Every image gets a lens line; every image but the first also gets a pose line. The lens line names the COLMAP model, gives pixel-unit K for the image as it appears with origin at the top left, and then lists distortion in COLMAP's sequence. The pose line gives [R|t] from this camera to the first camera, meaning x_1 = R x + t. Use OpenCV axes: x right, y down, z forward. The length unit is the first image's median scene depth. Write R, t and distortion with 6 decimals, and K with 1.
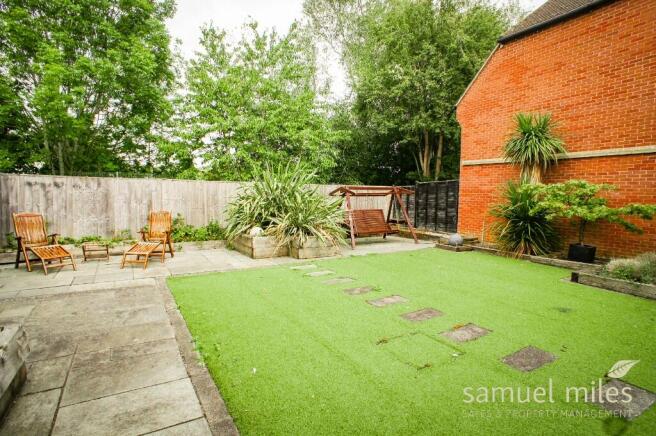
lens RADIAL K [[362.8, 0, 329.4], [0, 362.8, 219.0], [0, 0, 1]] dist [-0.062517, 0.045904]
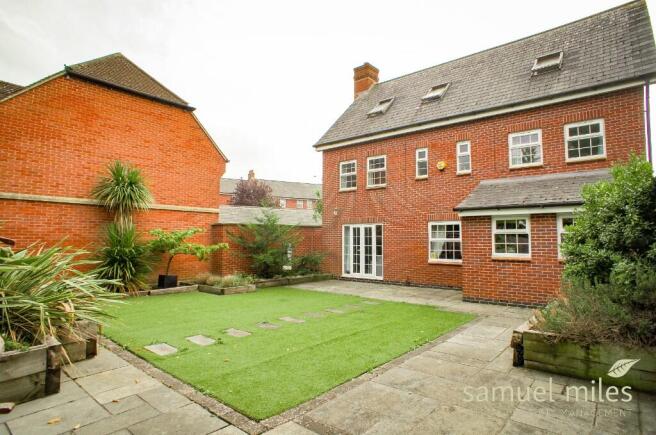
lens RADIAL K [[362.8, 0, 329.4], [0, 362.8, 218.5], [0, 0, 1]] dist [-0.062517, 0.045904]
pose [[-0.343768, 0.029804, 0.938582, -1.838393], [0.040749, 0.999028, -0.016799, -0.200673], [-0.938170, 0.032471, -0.344648, 2.026151]]
